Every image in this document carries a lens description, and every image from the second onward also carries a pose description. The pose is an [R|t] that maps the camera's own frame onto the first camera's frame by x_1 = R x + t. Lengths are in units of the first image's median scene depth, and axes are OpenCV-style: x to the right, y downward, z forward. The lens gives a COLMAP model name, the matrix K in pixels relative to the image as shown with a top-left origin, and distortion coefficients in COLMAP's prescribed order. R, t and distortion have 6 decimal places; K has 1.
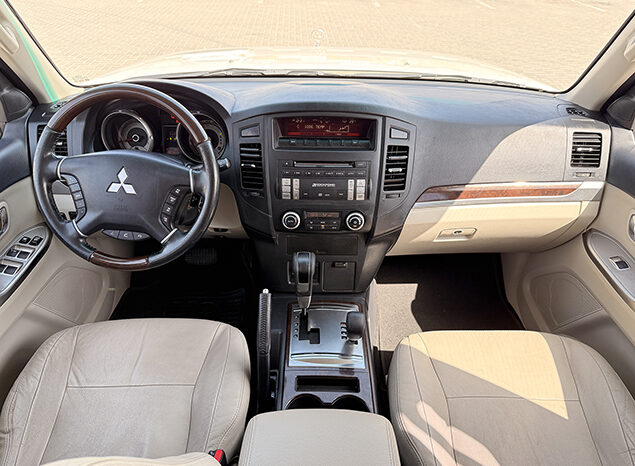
lens RADIAL K [[441.7, 0, 322.1], [0, 441.7, 239.5], [0, 0, 1]] dist [0.020012, -0.033334]
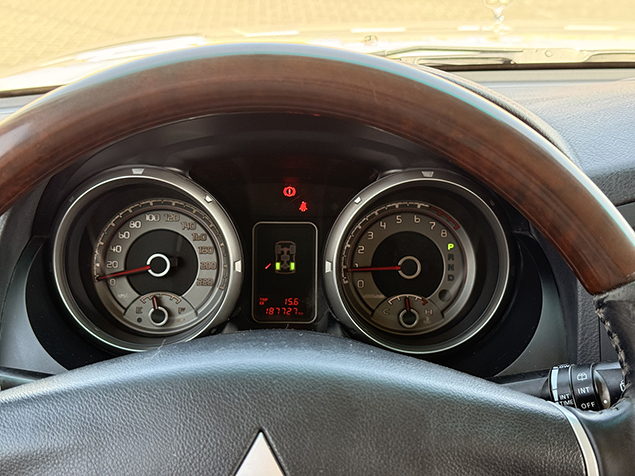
lens RADIAL K [[863.3, 0, 303.3], [0, 863.3, 237.5], [0, 0, 1]] dist [0.040245, 0.000000]
pose [[0.999943, -0.010277, -0.002911, -0.362177], [0.009438, 0.977708, -0.209756, -0.143861], [0.005001, 0.209717, 0.977749, 0.509346]]
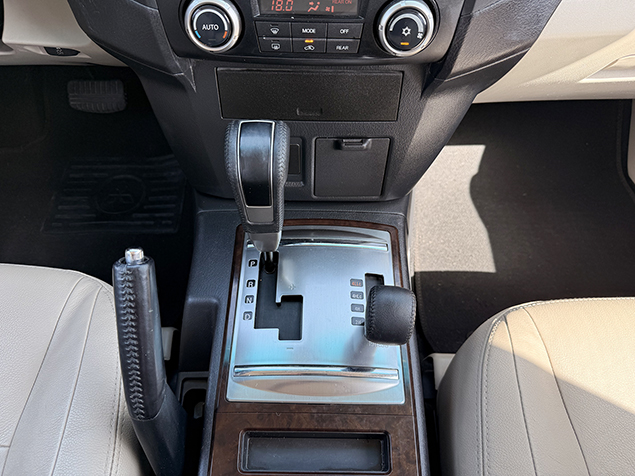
lens RADIAL K [[441.7, 0, 314.1], [0, 441.7, 236.7], [0, 0, 1]] dist [0.020012, -0.033334]
pose [[0.999610, 0.013644, -0.024375, 0.016237], [-0.003009, 0.920105, 0.391660, -0.026478], [0.027772, -0.391434, 0.919787, 0.631933]]
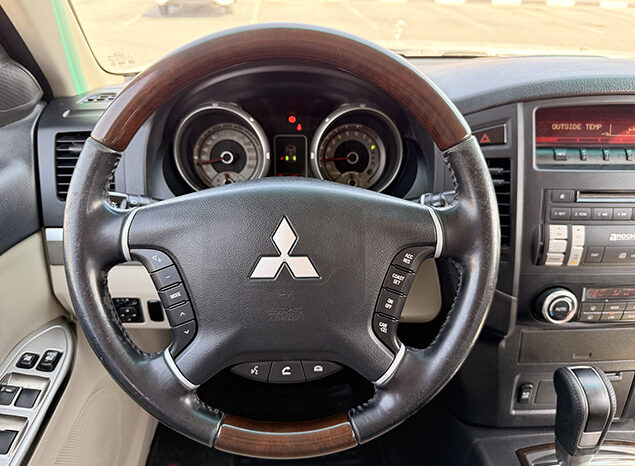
lens RADIAL K [[441.7, 0, 311.8], [0, 441.7, 239.8], [0, 0, 1]] dist [0.020012, -0.033334]
pose [[0.999133, -0.027799, 0.031005, -0.370003], [0.029597, 0.997811, -0.059137, -0.098371], [-0.029293, 0.060004, 0.997768, 0.493427]]
